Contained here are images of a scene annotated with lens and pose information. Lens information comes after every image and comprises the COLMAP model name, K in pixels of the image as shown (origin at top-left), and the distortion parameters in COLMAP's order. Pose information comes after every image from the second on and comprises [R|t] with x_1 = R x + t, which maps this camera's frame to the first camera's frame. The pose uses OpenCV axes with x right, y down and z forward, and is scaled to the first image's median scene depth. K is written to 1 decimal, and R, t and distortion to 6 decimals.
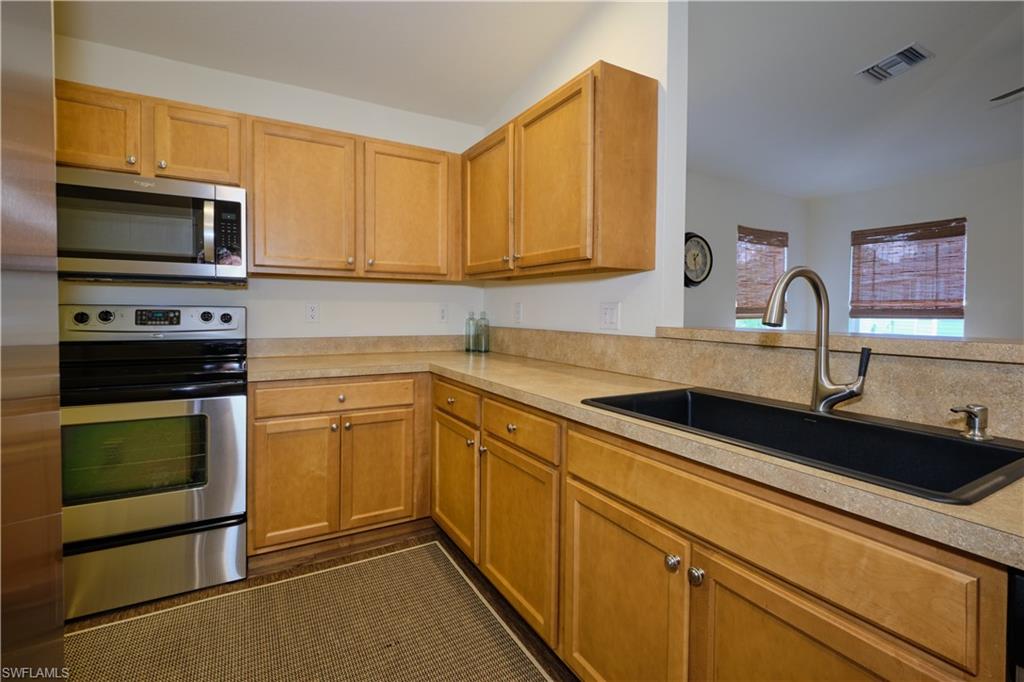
lens RADIAL K [[457.7, 0, 494.4], [0, 457.7, 330.7], [0, 0, 1]] dist [-0.002468, -0.000446]
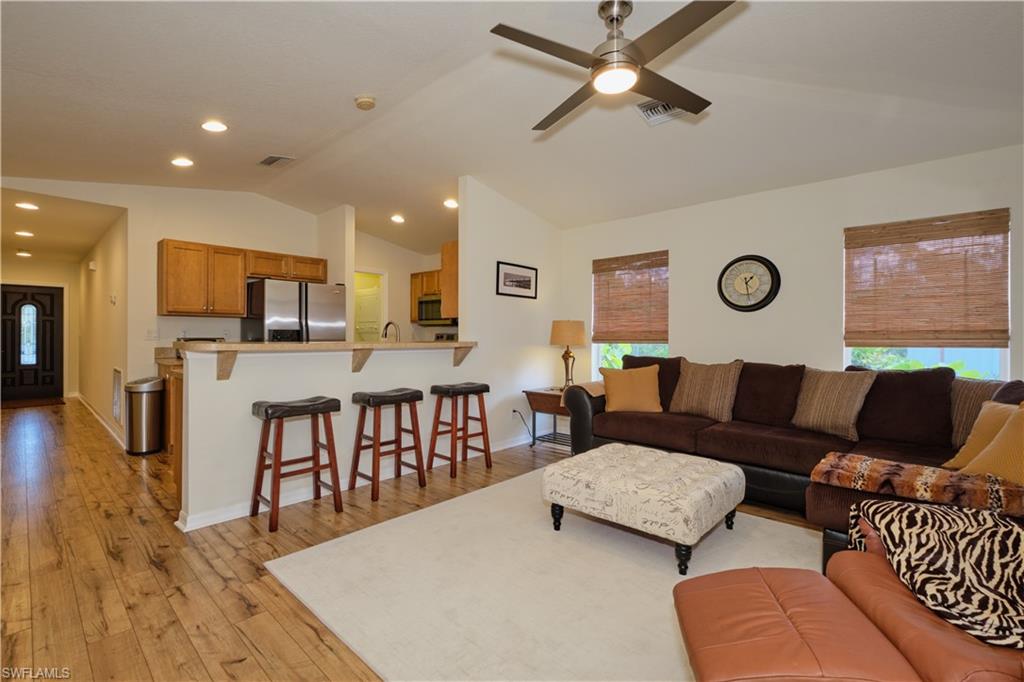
lens RADIAL K [[457.7, 0, 494.4], [0, 457.7, 330.7], [0, 0, 1]] dist [-0.002468, -0.000446]
pose [[0.301760, -0.013952, -0.953282, 1.097182], [-0.049673, 0.998305, -0.030335, 0.001501], [0.952089, 0.056506, 0.300555, 0.182511]]
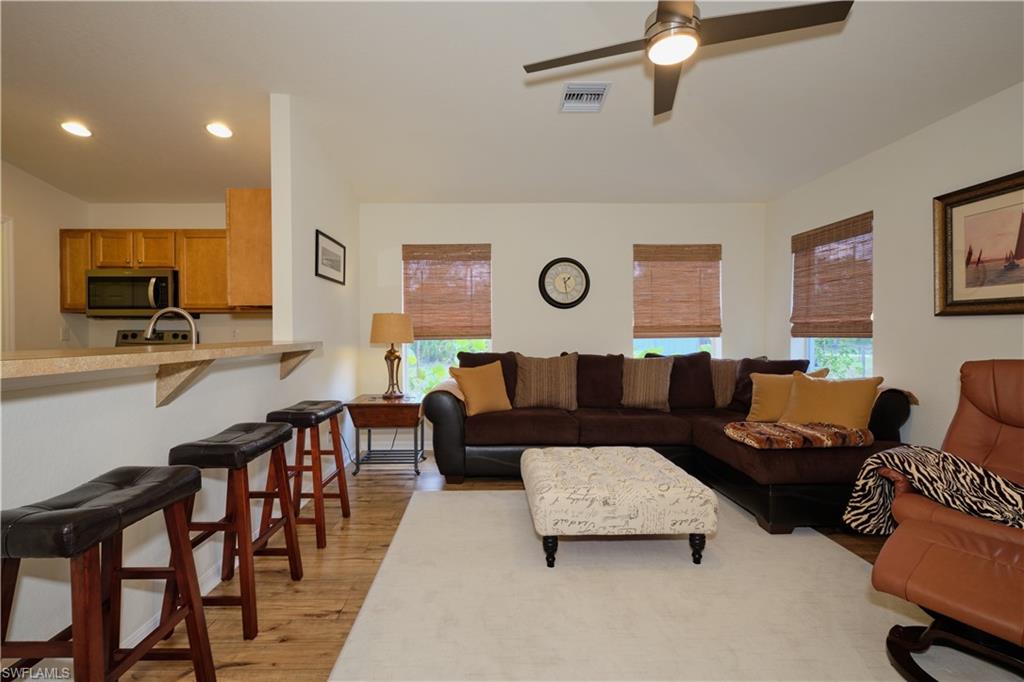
lens RADIAL K [[457.7, 0, 494.4], [0, 457.7, 330.7], [0, 0, 1]] dist [-0.002468, -0.000446]
pose [[0.883603, -0.009573, -0.468139, 0.732951], [-0.013839, 0.998820, -0.046547, 0.008677], [0.468033, 0.047607, 0.882428, -0.019353]]
